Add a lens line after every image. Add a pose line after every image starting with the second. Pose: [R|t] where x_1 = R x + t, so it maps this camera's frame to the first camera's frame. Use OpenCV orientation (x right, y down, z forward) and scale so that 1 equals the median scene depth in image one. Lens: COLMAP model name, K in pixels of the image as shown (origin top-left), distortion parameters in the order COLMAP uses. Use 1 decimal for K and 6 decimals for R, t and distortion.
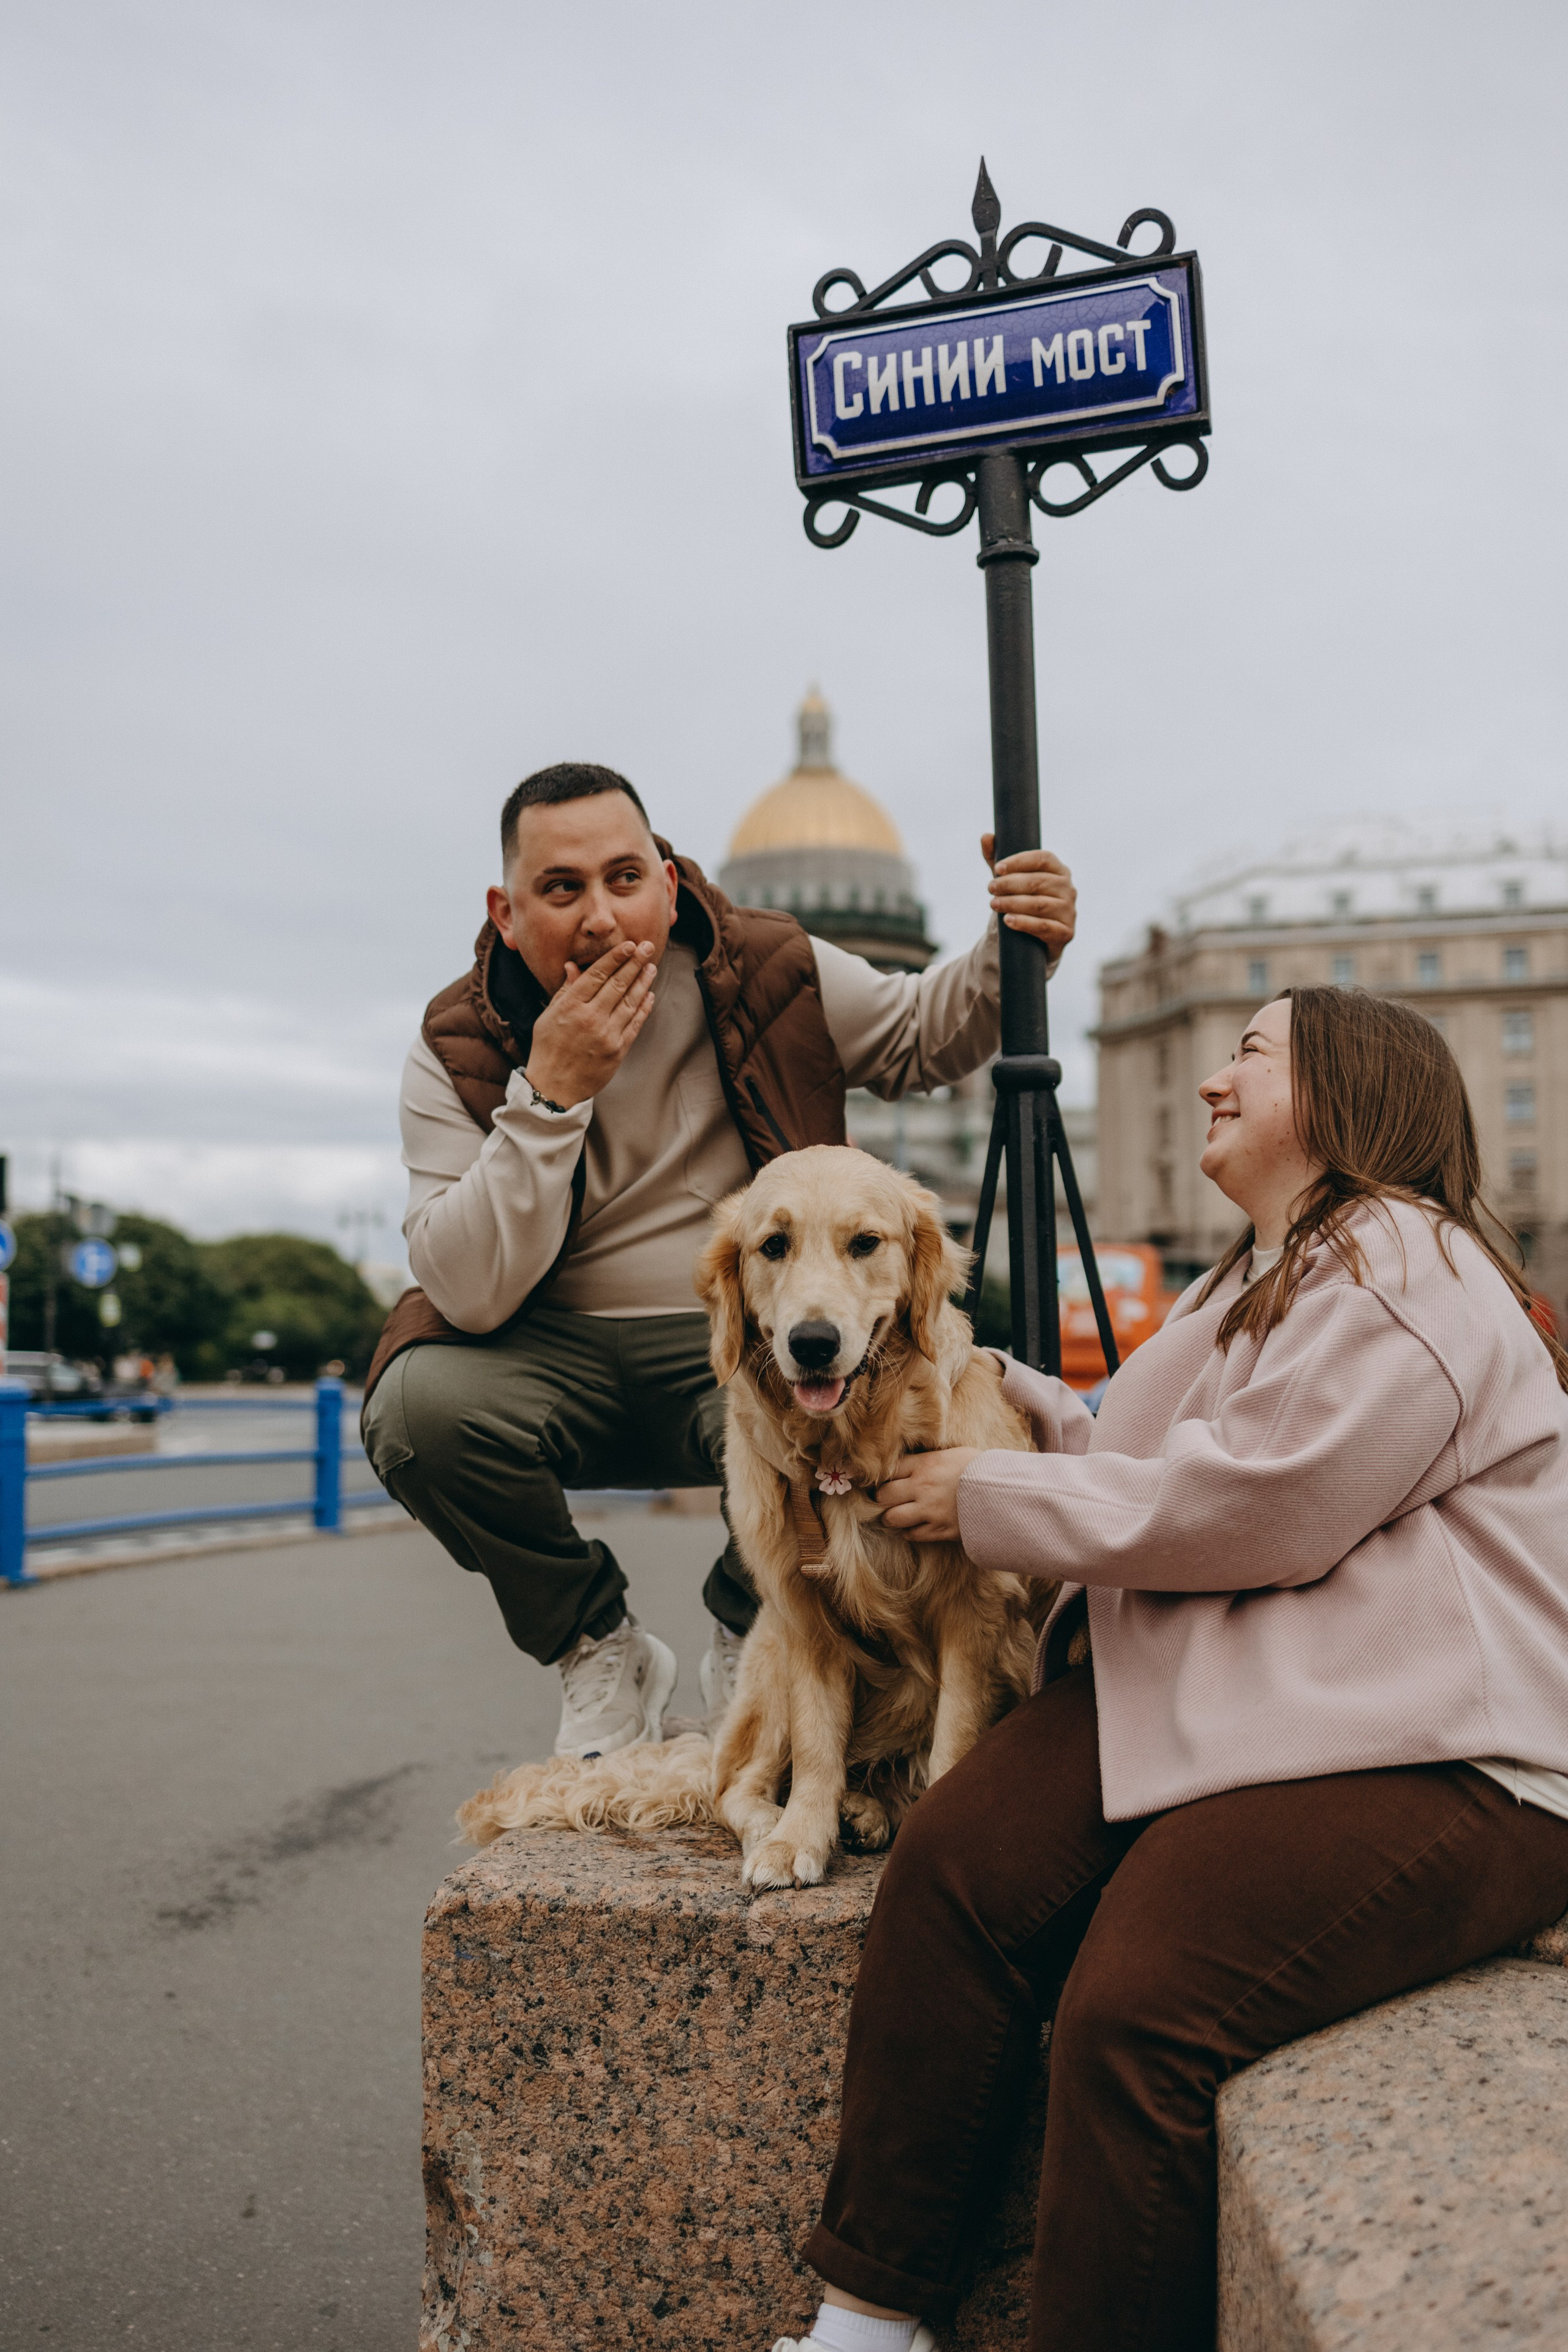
lens RADIAL K [[2385.3, 0, 784.0], [0, 2385.3, 1176.0], [0, 0, 1]] dist [0.008140, 0.000566]
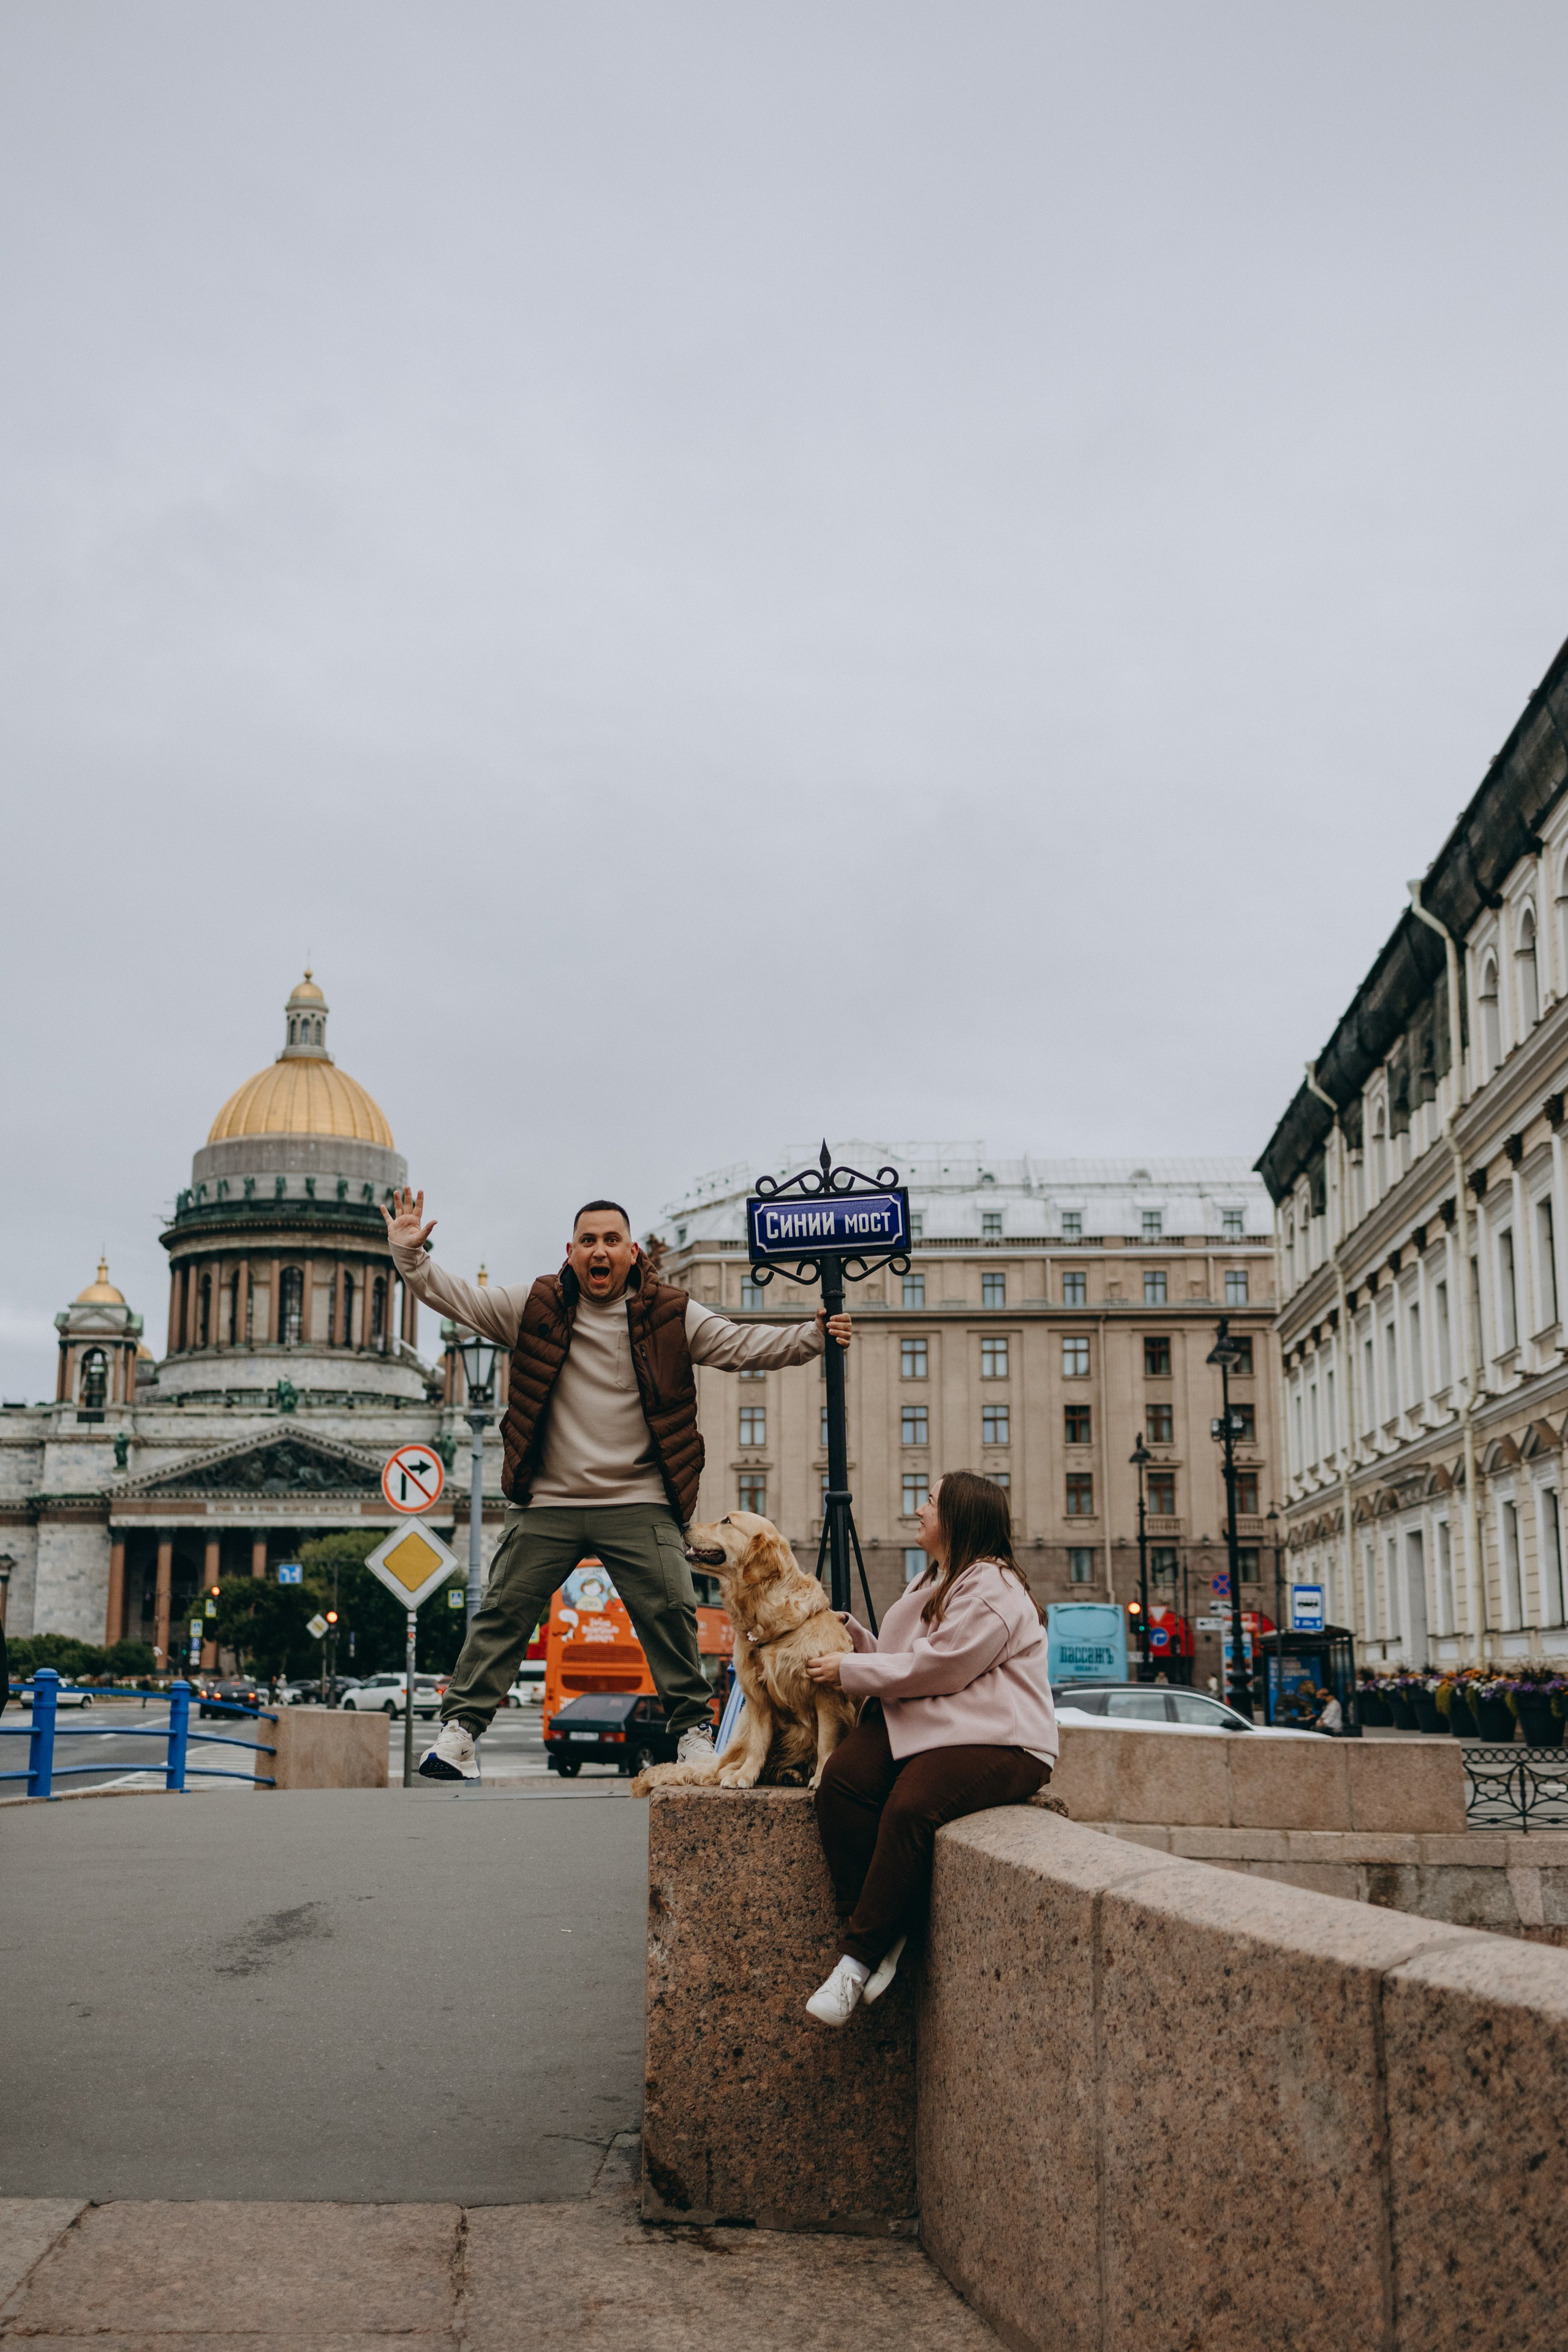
lens RADIAL K [[2681.7, 0, 780.4], [0, 2681.7, 1121.5], [0, 0, 1]] dist [0.029833, -0.062050]
pose [[0.975299, 0.048151, 0.215579, -0.731252], [-0.019593, 0.990963, -0.132696, -0.072201], [-0.220020, 0.125194, 0.967428, -2.232005]]
